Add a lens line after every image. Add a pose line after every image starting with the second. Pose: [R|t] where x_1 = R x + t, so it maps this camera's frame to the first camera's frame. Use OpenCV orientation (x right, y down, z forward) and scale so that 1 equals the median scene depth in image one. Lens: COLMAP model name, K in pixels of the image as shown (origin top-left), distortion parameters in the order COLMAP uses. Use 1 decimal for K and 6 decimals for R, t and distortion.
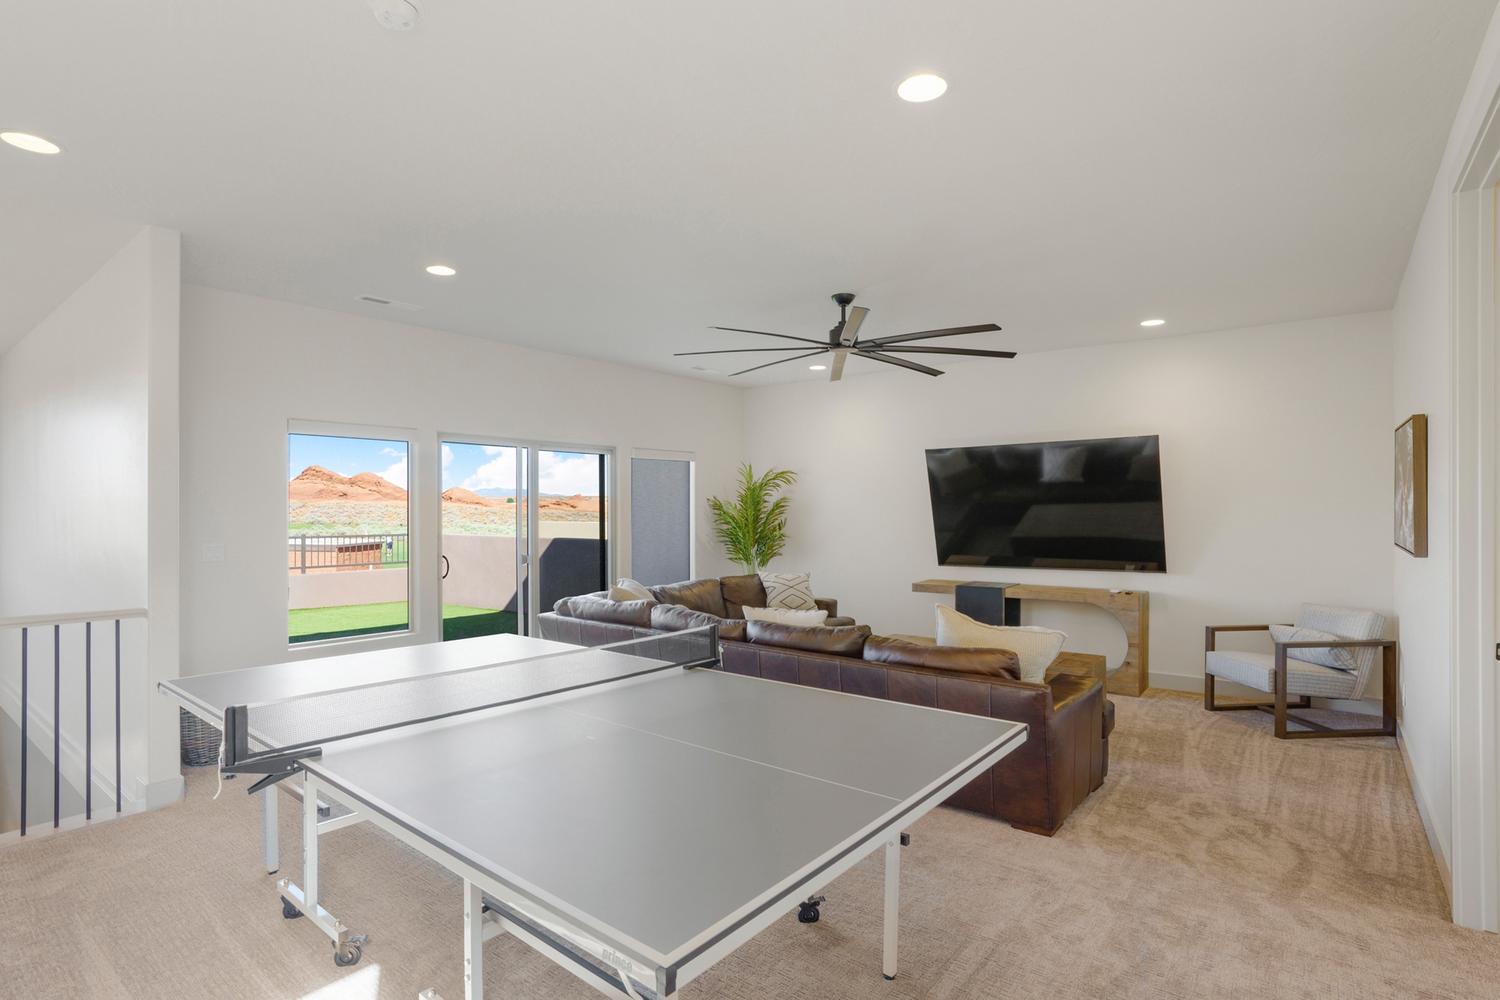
lens RADIAL K [[728.0, 0, 746.8], [0, 728.0, 511.7], [0, 0, 1]] dist [-0.004230, 0.000675]
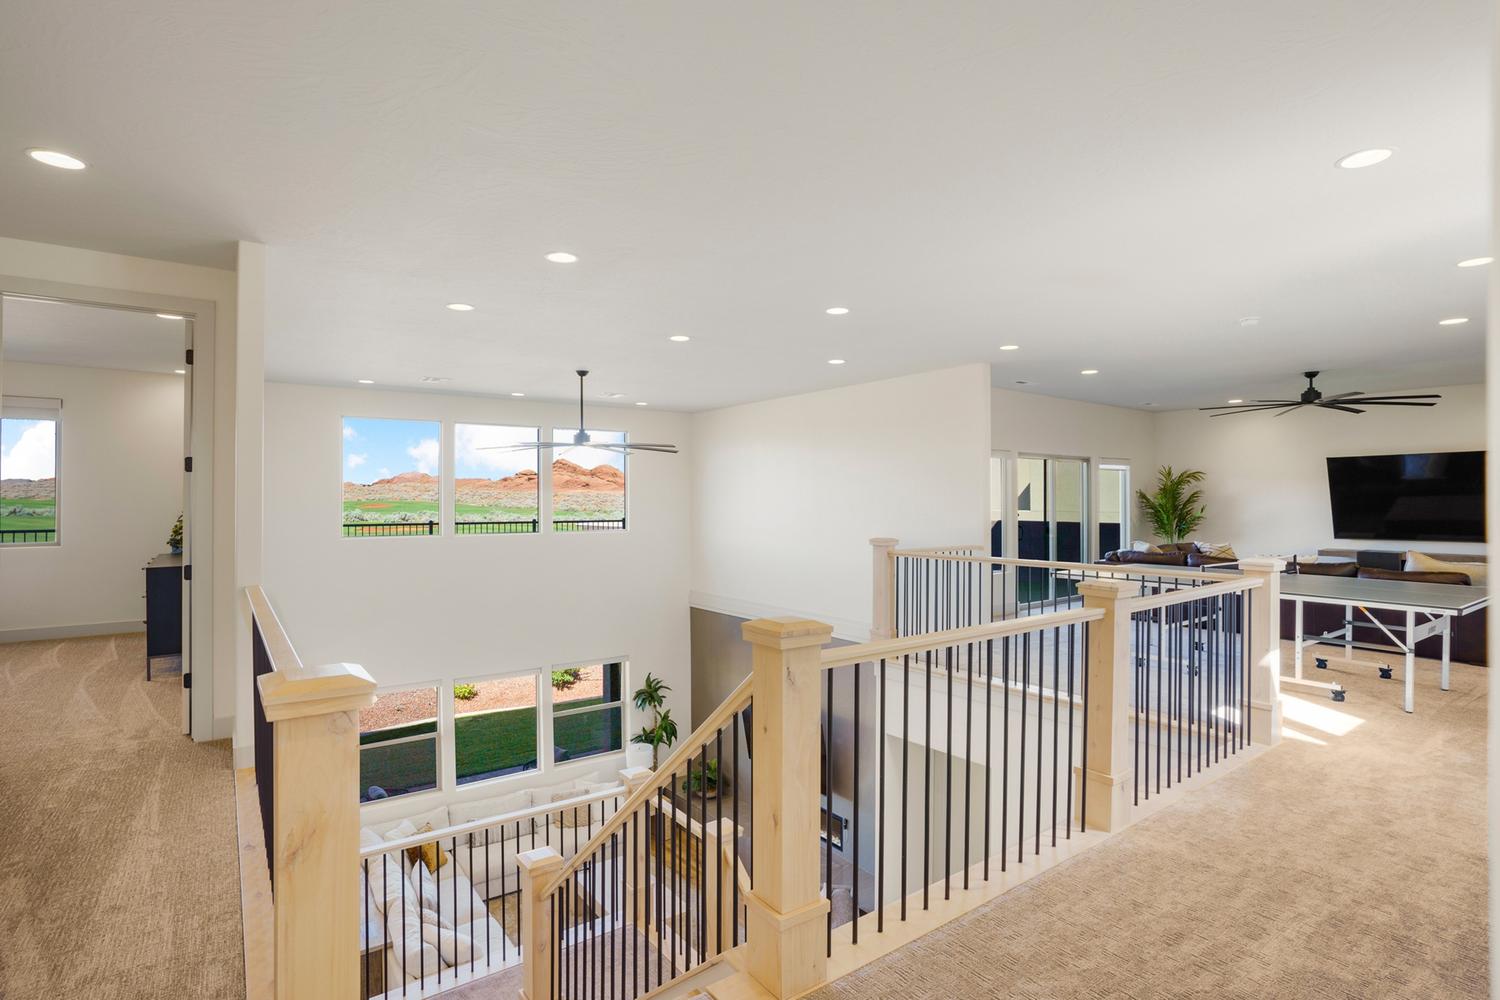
lens RADIAL K [[728.0, 0, 757.2], [0, 728.0, 494.0], [0, 0, 1]] dist [-0.004230, 0.000675]
pose [[0.970847, -0.000061, -0.239700, -0.484388], [-0.002043, 0.999962, -0.008531, 0.000999], [0.239691, 0.008772, 0.970810, -0.637932]]
